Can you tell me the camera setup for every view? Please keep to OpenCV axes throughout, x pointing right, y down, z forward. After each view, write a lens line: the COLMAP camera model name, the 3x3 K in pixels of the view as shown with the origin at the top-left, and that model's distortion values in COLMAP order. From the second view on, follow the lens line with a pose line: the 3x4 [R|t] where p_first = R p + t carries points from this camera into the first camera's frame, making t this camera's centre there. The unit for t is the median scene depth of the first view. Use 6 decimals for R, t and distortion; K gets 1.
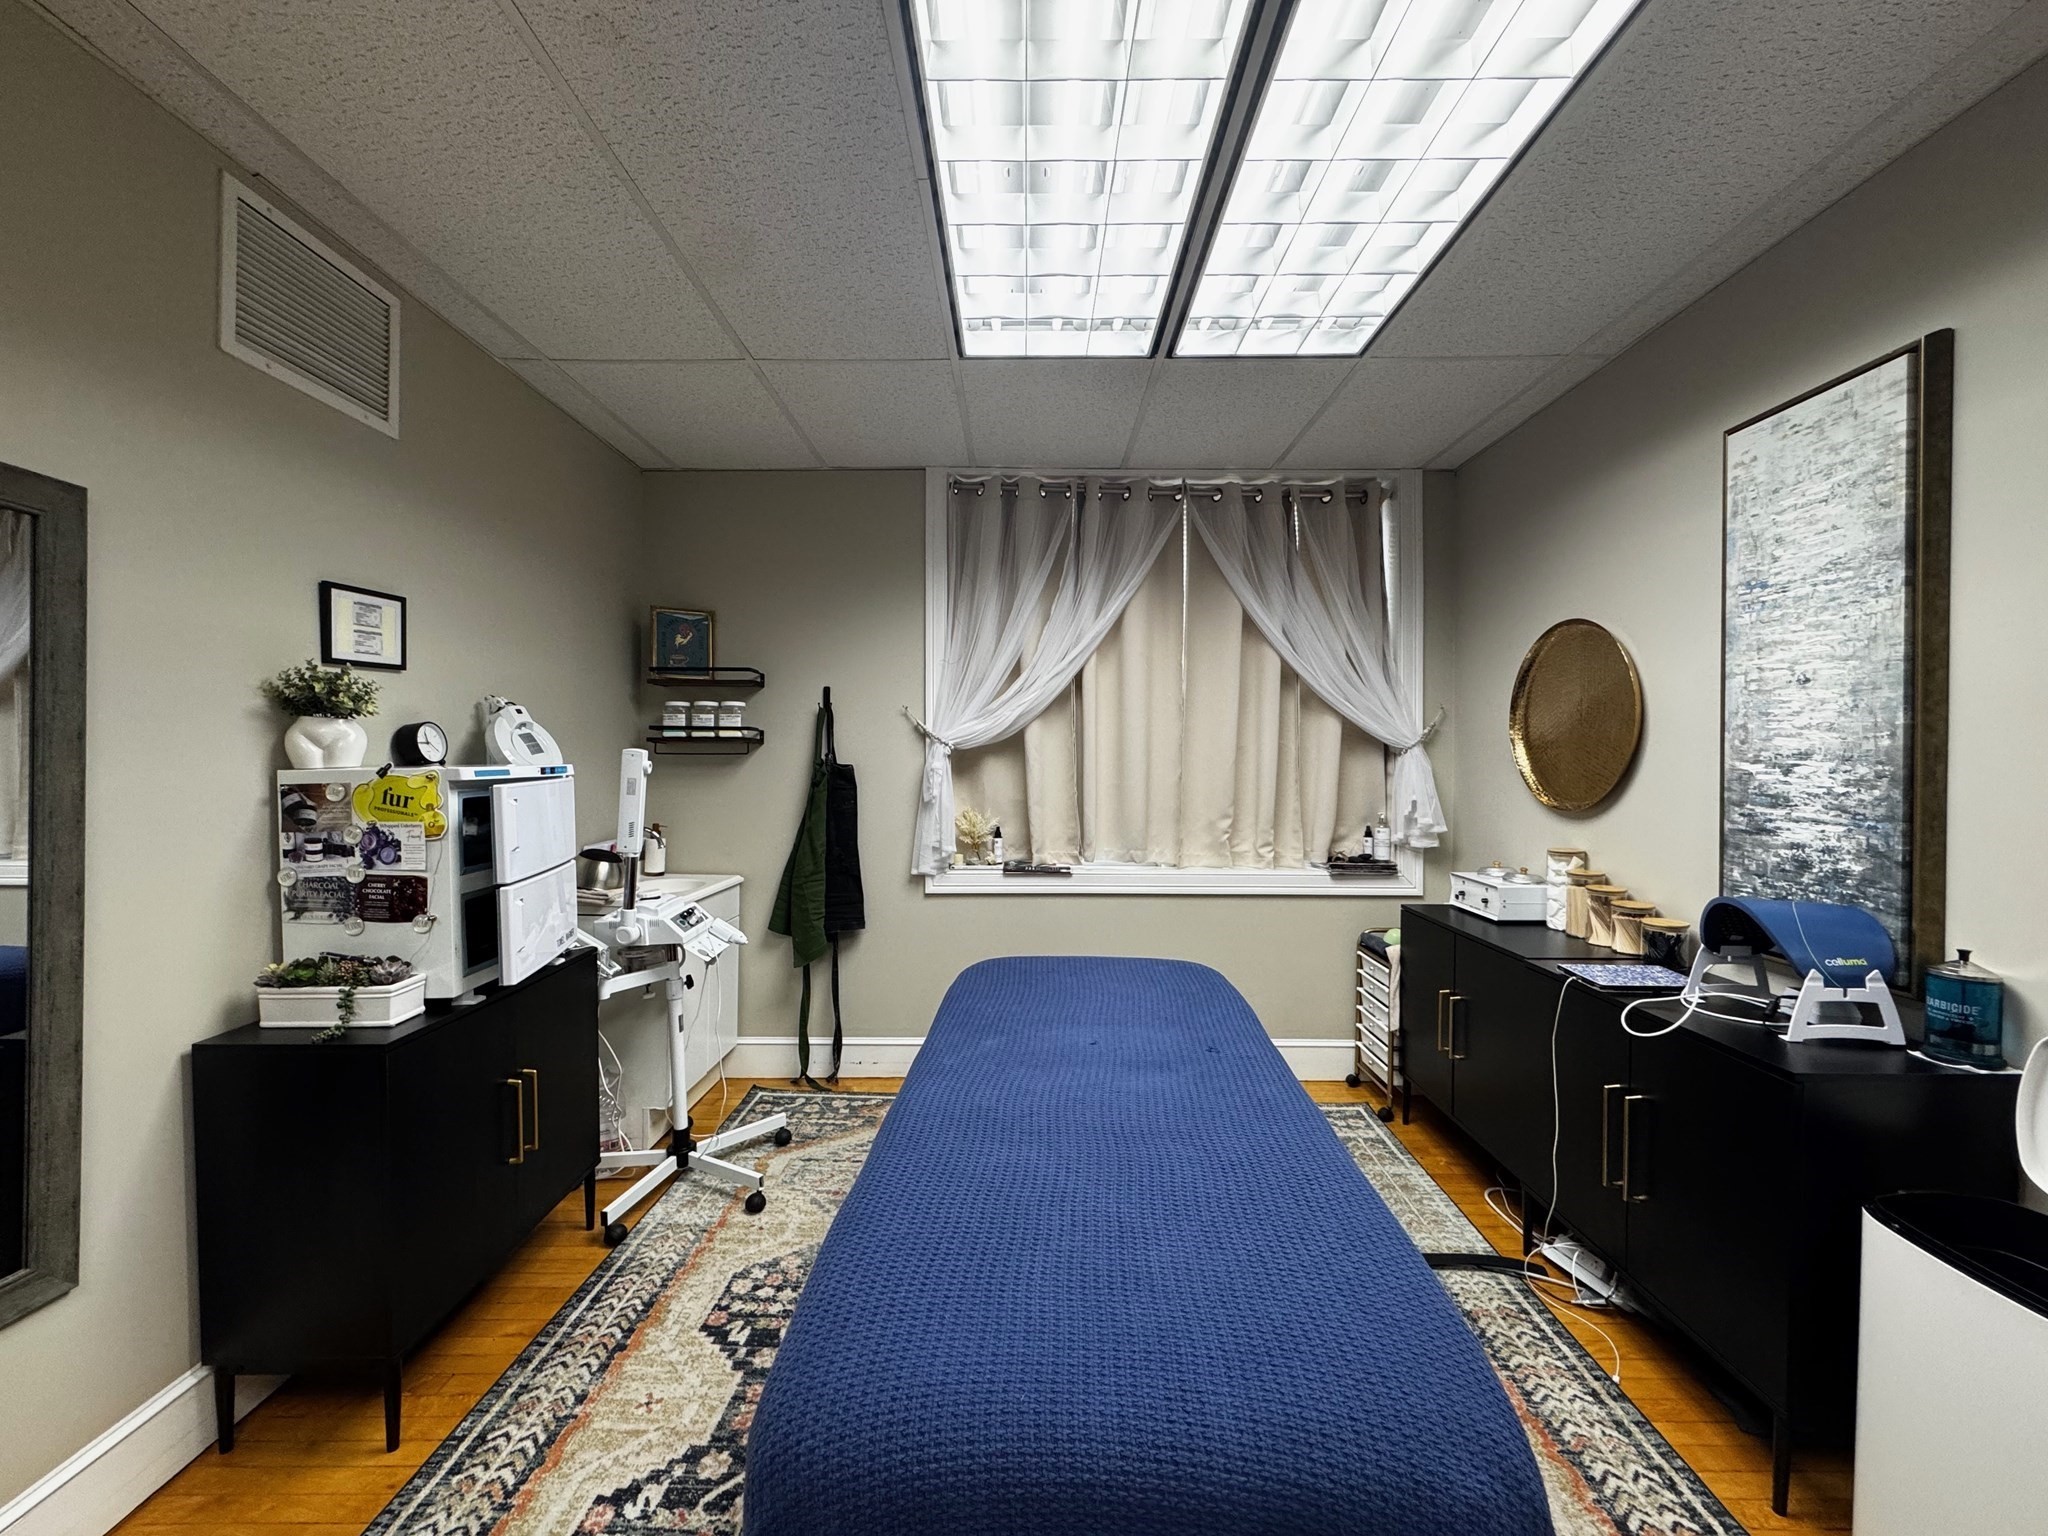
lens RADIAL K [[818.5, 0, 1028.3], [0, 818.5, 769.3], [0, 0, 1]] dist [-0.003741, 0.000797]
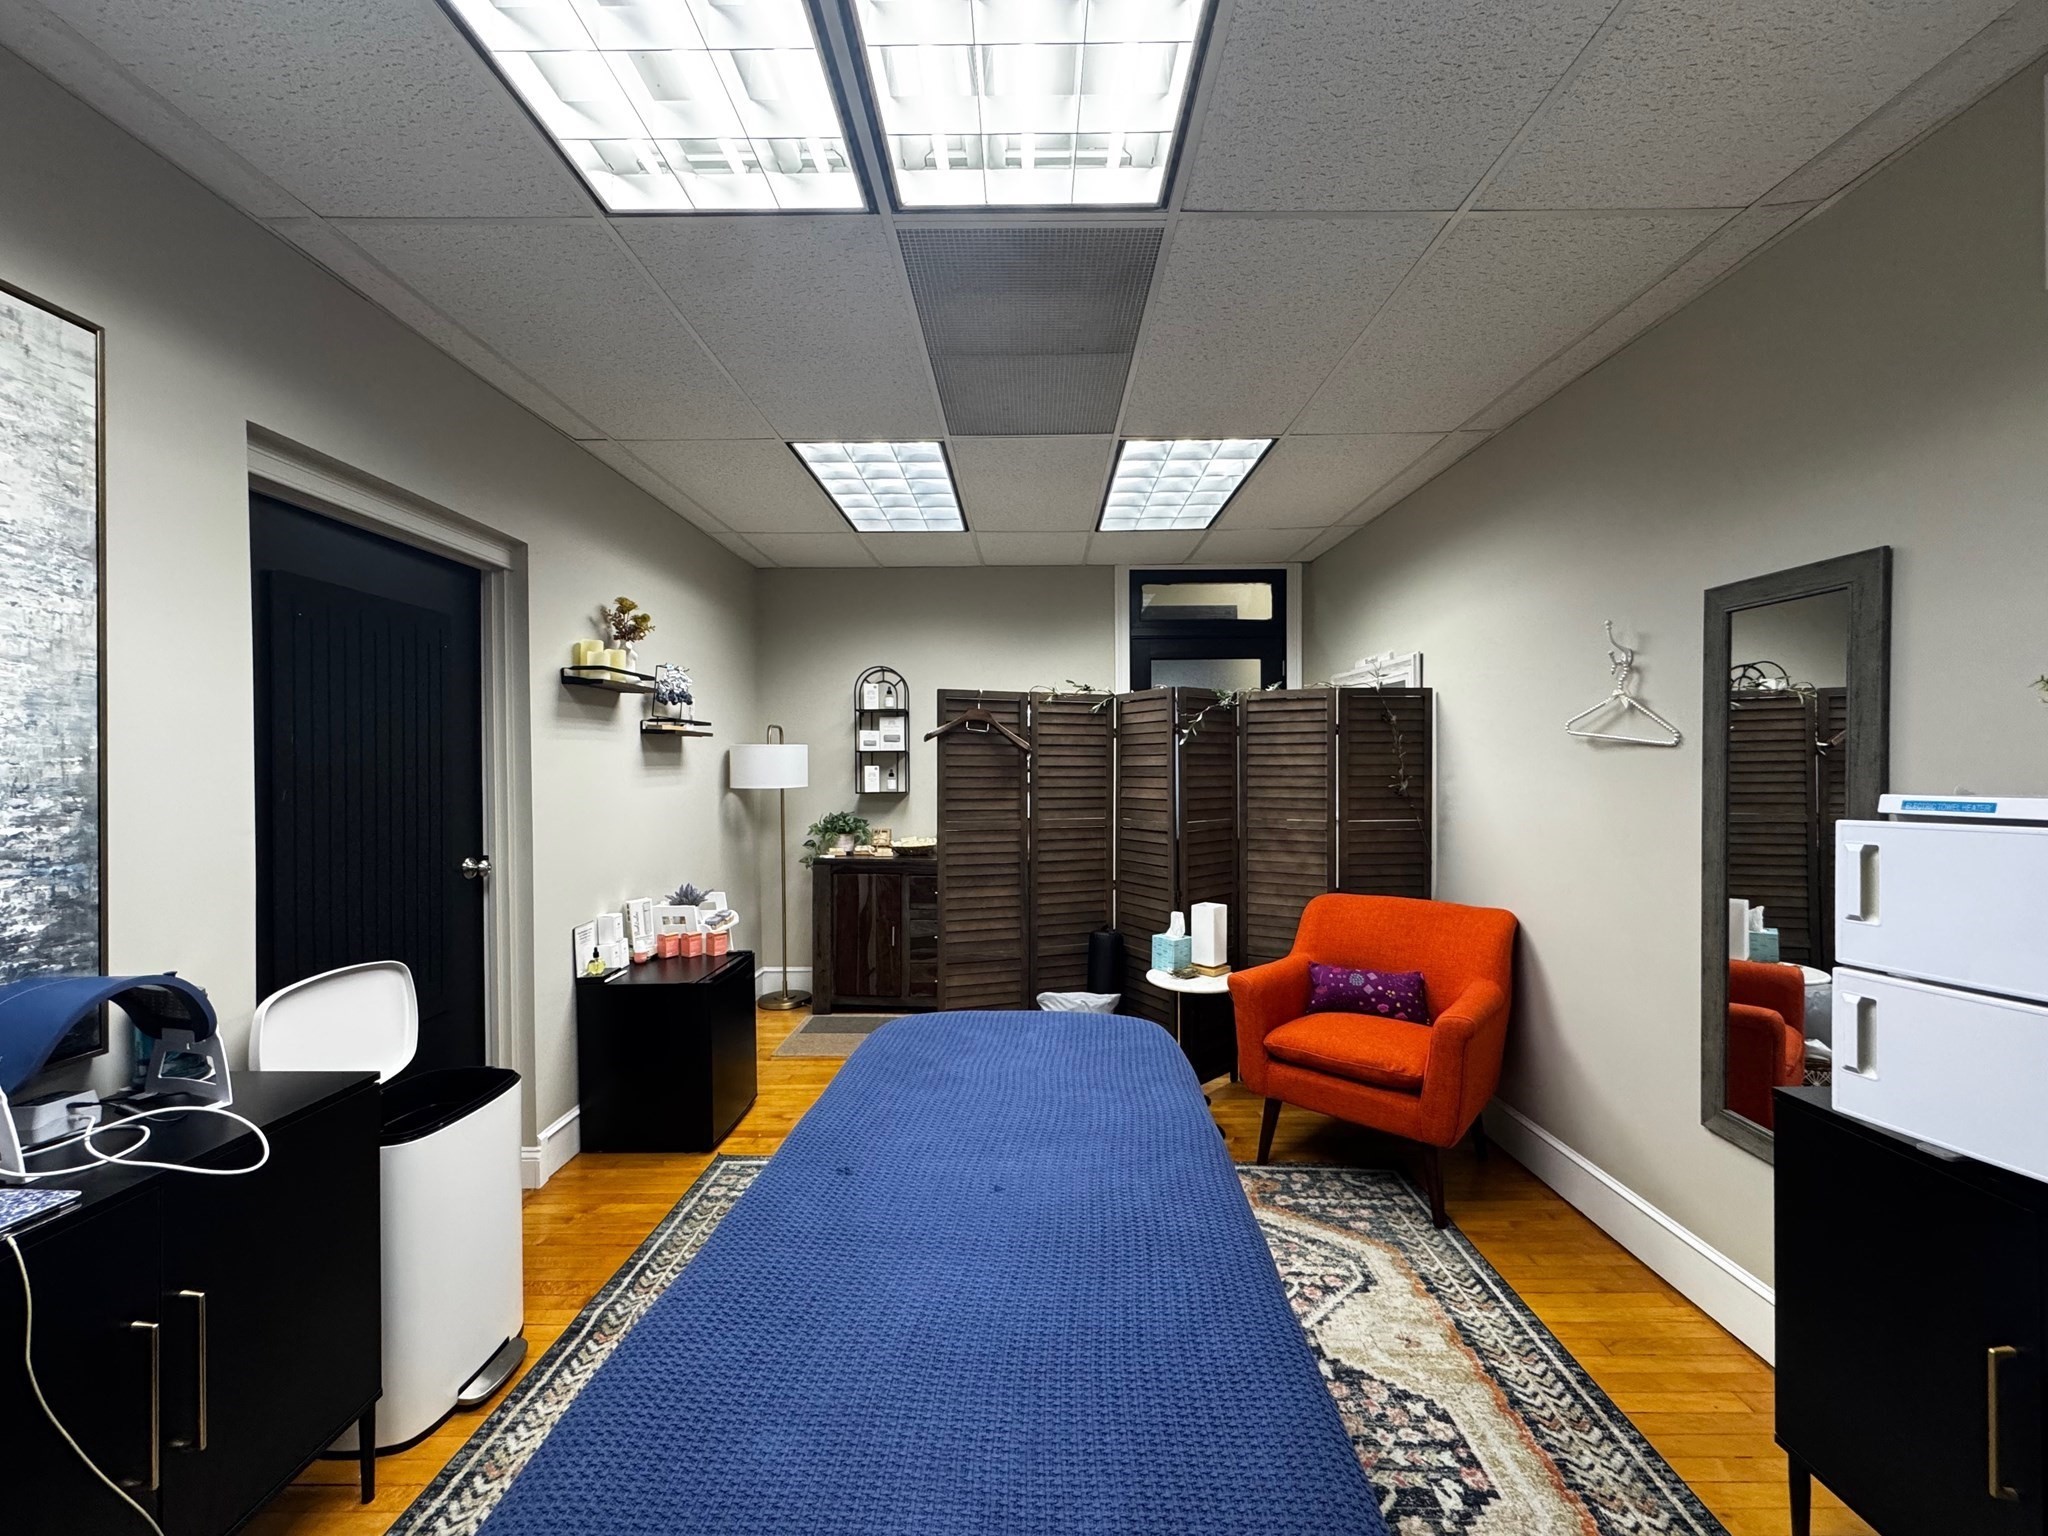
lens RADIAL K [[818.5, 0, 1023.2], [0, 818.5, 769.9], [0, 0, 1]] dist [-0.003741, 0.000797]
pose [[-0.999975, 0.004568, 0.005437, 0.047092], [0.004652, 0.999866, 0.015673, -0.033911], [-0.005364, 0.015698, -0.999862, 1.514459]]
